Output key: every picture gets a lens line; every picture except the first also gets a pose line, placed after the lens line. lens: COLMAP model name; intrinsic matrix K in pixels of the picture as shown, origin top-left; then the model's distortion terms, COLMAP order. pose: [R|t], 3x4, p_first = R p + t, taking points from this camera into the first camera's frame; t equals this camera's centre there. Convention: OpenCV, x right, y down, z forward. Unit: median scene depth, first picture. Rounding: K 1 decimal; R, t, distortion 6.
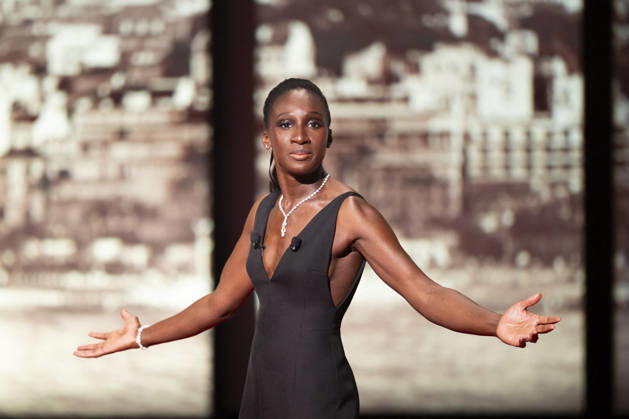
lens RADIAL K [[3139.8, 0, 314.5], [0, 3139.8, 209.5], [0, 0, 1]] dist [0.089456, -2.338503]
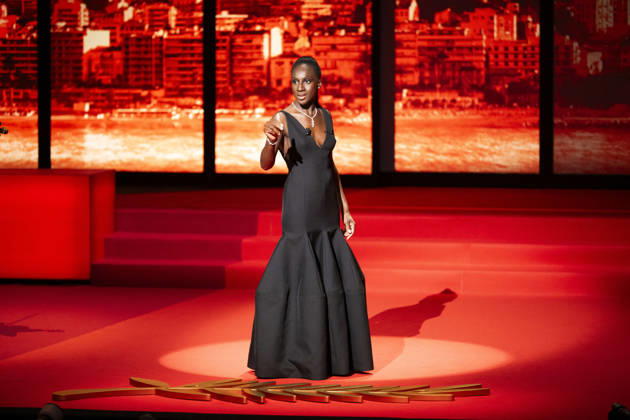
lens RADIAL K [[3144.8, 0, 315.0], [0, 3144.8, 210.0], [0, 0, 1]] dist [0.089456, -2.338503]
pose [[0.999840, 0.006328, 0.016712, -0.111322], [-0.006111, 0.999897, -0.013021, 0.120908], [-0.016793, 0.012916, 0.999776, -1.231901]]
